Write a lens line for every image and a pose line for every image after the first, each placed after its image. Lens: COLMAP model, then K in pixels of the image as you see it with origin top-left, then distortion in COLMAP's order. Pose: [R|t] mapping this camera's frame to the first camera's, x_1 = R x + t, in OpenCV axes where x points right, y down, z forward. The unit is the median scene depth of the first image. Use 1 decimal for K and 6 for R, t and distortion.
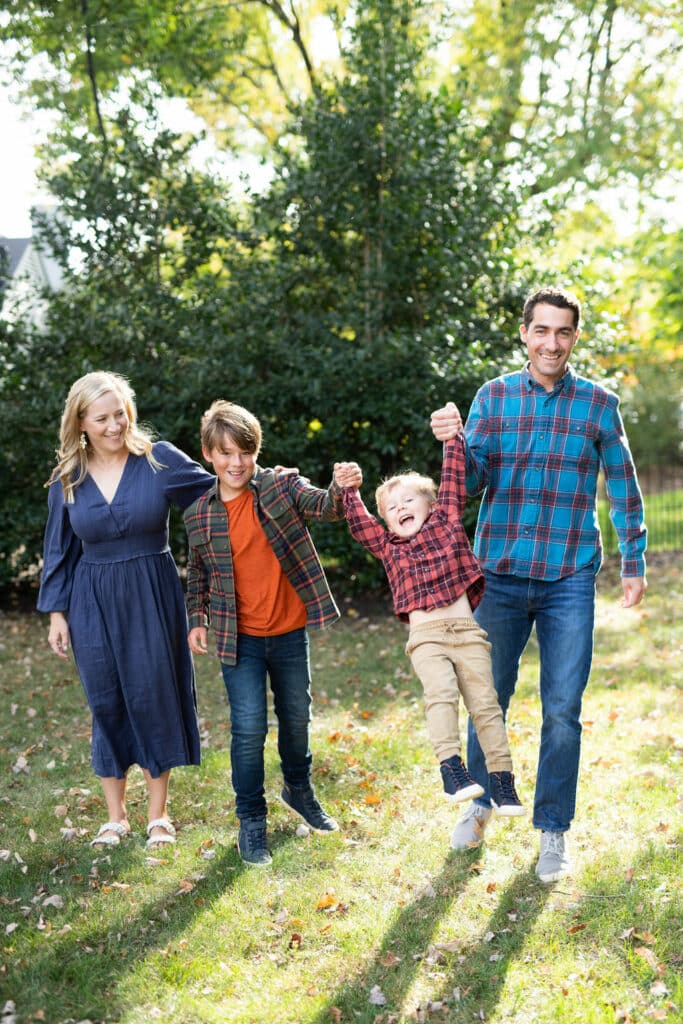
lens RADIAL K [[1322.1, 0, 341.5], [0, 1322.1, 512.0], [0, 0, 1]] dist [-0.181009, 0.540107]
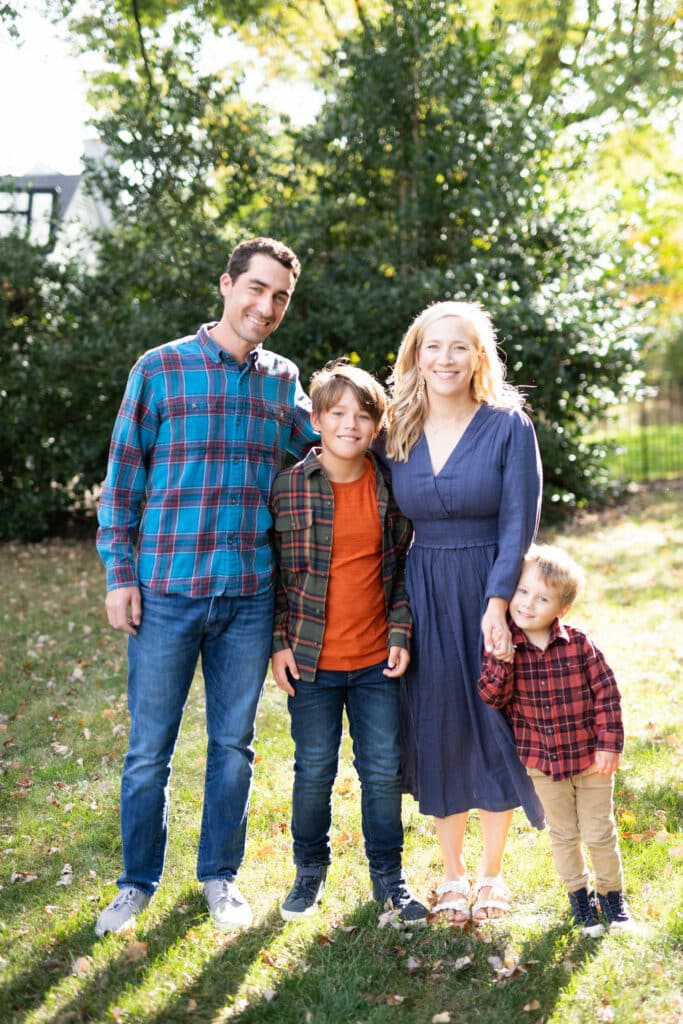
lens RADIAL K [[1388.8, 0, 342.4], [0, 1388.8, 493.1], [0, 0, 1]] dist [-0.008871, -0.022756]
pose [[0.998520, -0.006136, -0.054036, 0.029313], [0.008156, 0.999273, 0.037229, -0.000536], [0.053768, -0.037615, 0.997845, -0.104239]]
